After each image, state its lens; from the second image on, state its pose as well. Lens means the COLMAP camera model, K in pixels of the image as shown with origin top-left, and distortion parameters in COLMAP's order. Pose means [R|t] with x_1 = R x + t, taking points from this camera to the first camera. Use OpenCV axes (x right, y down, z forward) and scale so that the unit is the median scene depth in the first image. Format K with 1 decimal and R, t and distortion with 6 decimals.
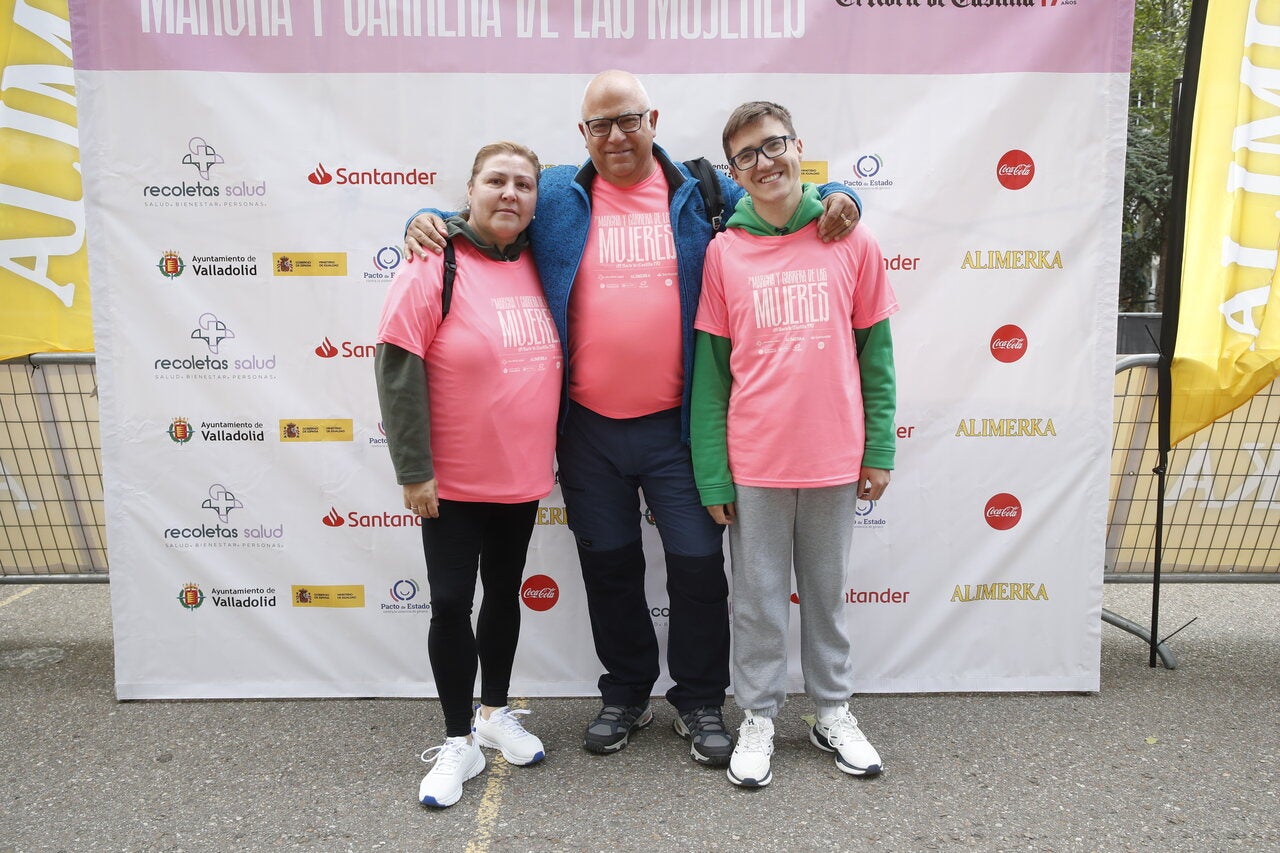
lens RADIAL K [[1040.3, 0, 638.9], [0, 1040.3, 422.1], [0, 0, 1]] dist [-0.060242, 0.072402]
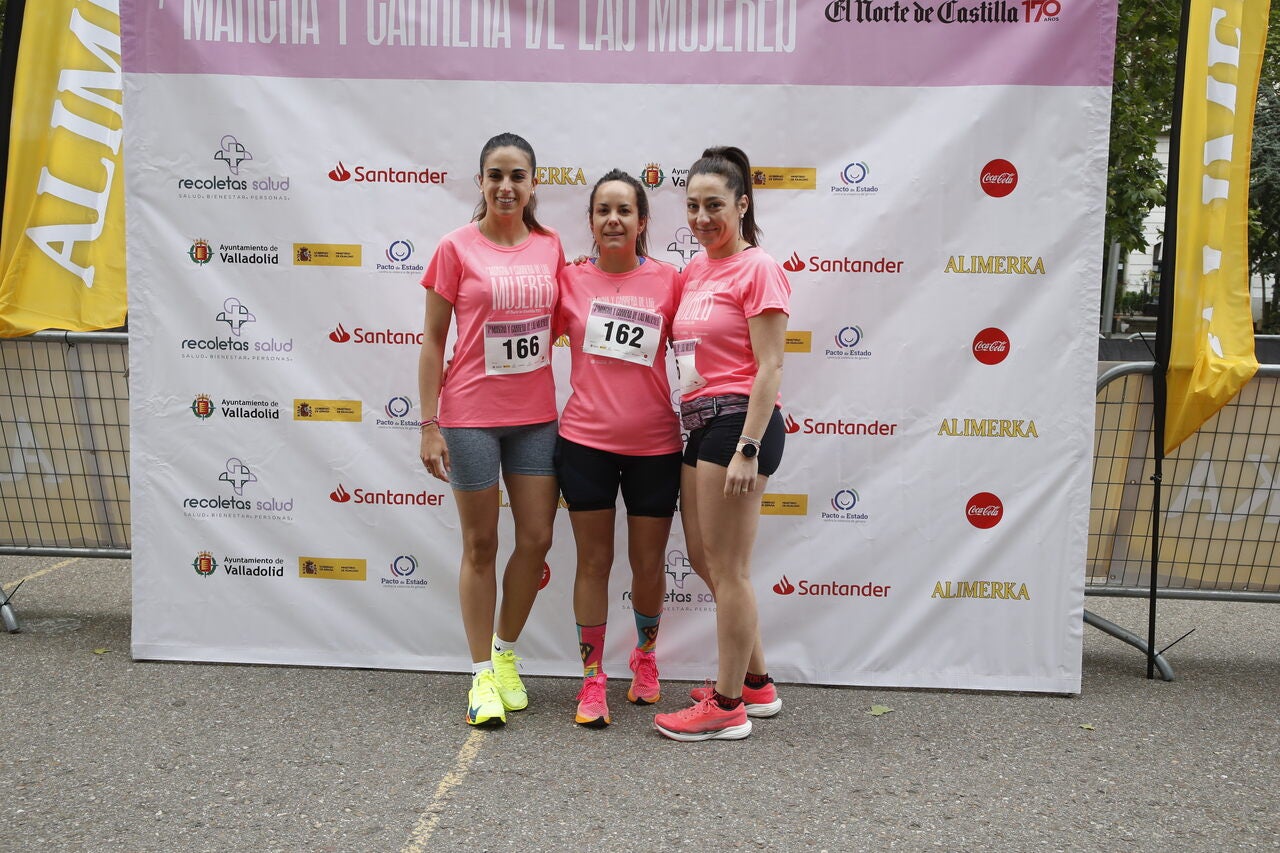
lens RADIAL K [[1278.9, 0, 635.5], [0, 1278.9, 425.8], [0, 0, 1]] dist [-0.047441, 0.130577]
pose [[0.997492, 0.029553, -0.064319, 0.089654], [-0.031400, 0.999118, -0.027886, 0.050584], [0.063438, 0.029835, 0.997540, -0.290832]]
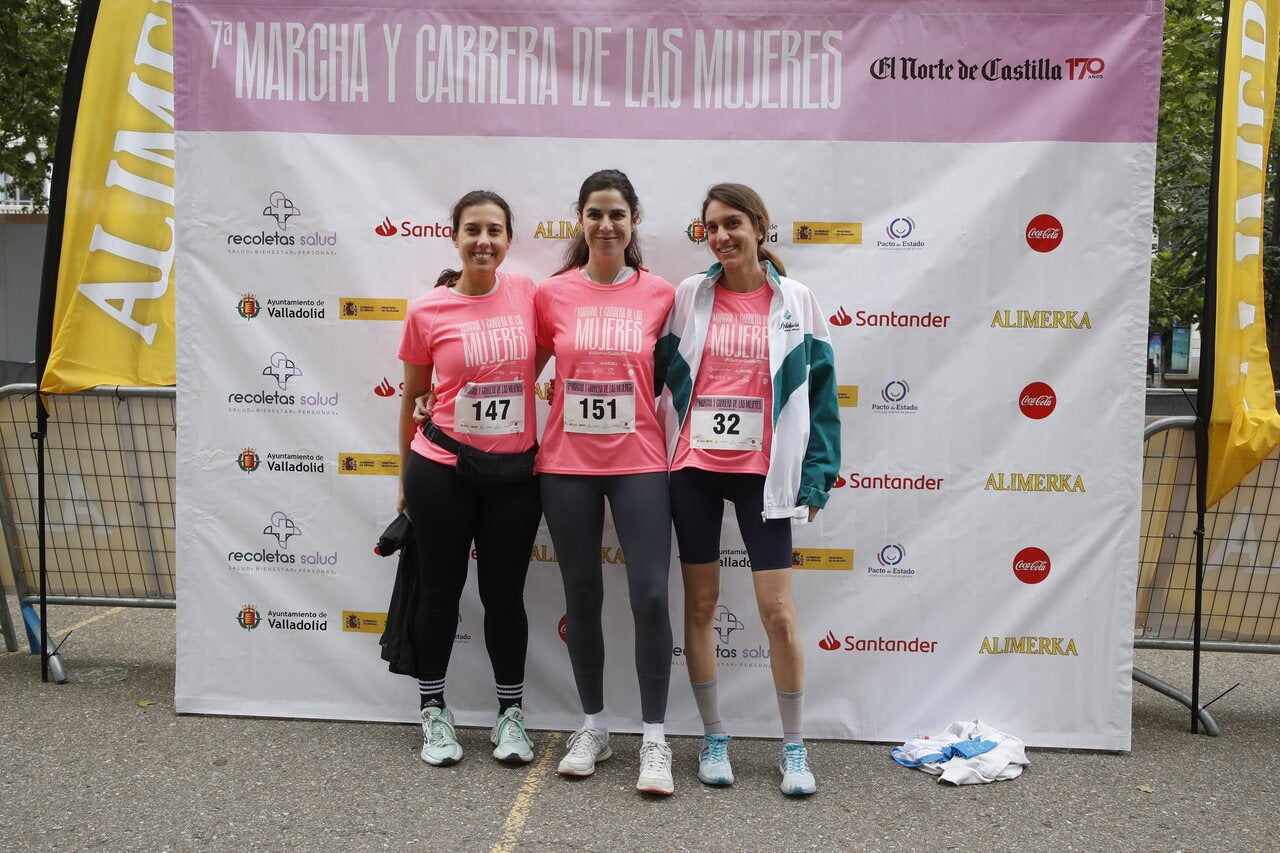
lens RADIAL K [[1130.7, 0, 634.4], [0, 1130.7, 425.6], [0, 0, 1]] dist [-0.067926, 0.111494]
pose [[0.997091, 0.027680, -0.071017, 0.038419], [-0.032491, 0.997190, -0.067508, 0.037915], [0.068948, 0.069619, 0.995188, -0.139351]]
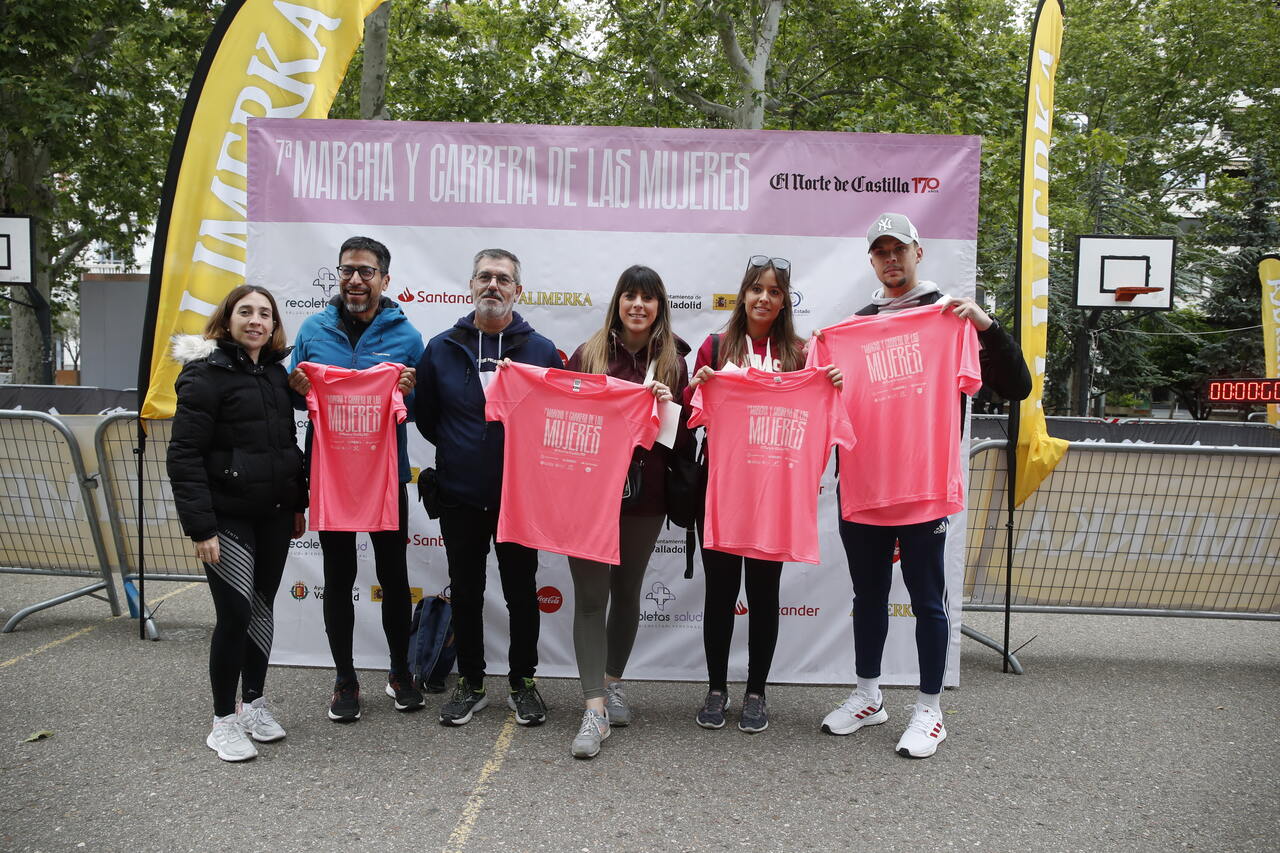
lens RADIAL K [[889.0, 0, 634.5], [0, 889.0, 425.6], [0, 0, 1]] dist [-0.103978, 0.089761]
pose [[0.999149, 0.030651, -0.027615, 0.044475], [-0.032867, 0.995944, -0.083753, 0.031394], [0.024936, 0.084589, 0.996104, -0.189448]]
